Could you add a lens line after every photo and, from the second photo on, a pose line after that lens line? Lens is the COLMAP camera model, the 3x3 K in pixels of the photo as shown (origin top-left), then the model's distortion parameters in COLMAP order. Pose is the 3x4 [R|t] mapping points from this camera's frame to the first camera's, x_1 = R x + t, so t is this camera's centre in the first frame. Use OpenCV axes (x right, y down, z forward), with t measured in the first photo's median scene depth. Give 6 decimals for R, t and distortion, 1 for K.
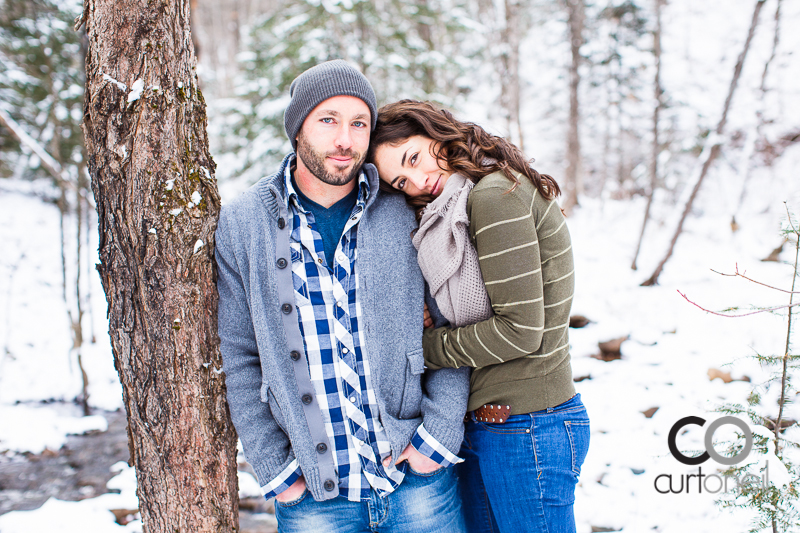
lens RADIAL K [[1109.7, 0, 400.0], [0, 1109.7, 266.5], [0, 0, 1]] dist [-0.042856, -0.045141]
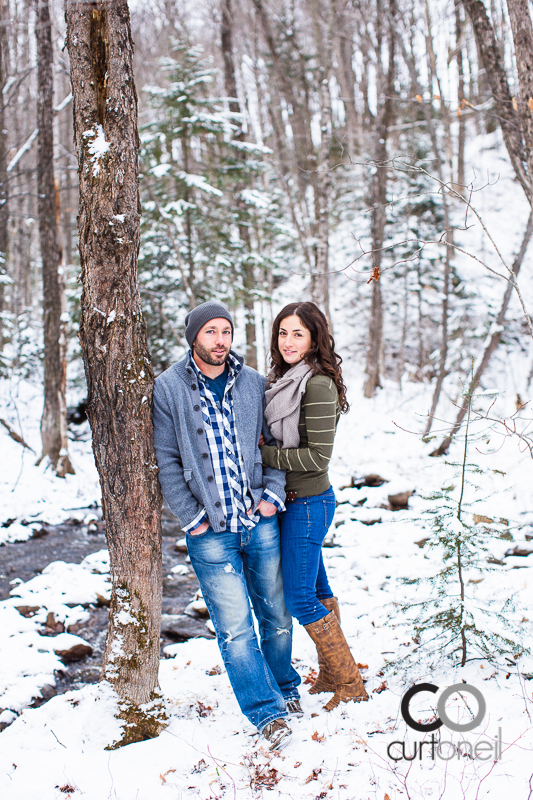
lens RADIAL K [[1109.7, 0, 266.5], [0, 1109.7, 400.0], [0, 0, 1]] dist [-0.042856, -0.045141]
pose [[0.998761, 0.006359, 0.049351, -0.065361], [-0.004279, 0.999102, -0.042142, 0.058479], [-0.049574, 0.041878, 0.997892, -0.855483]]
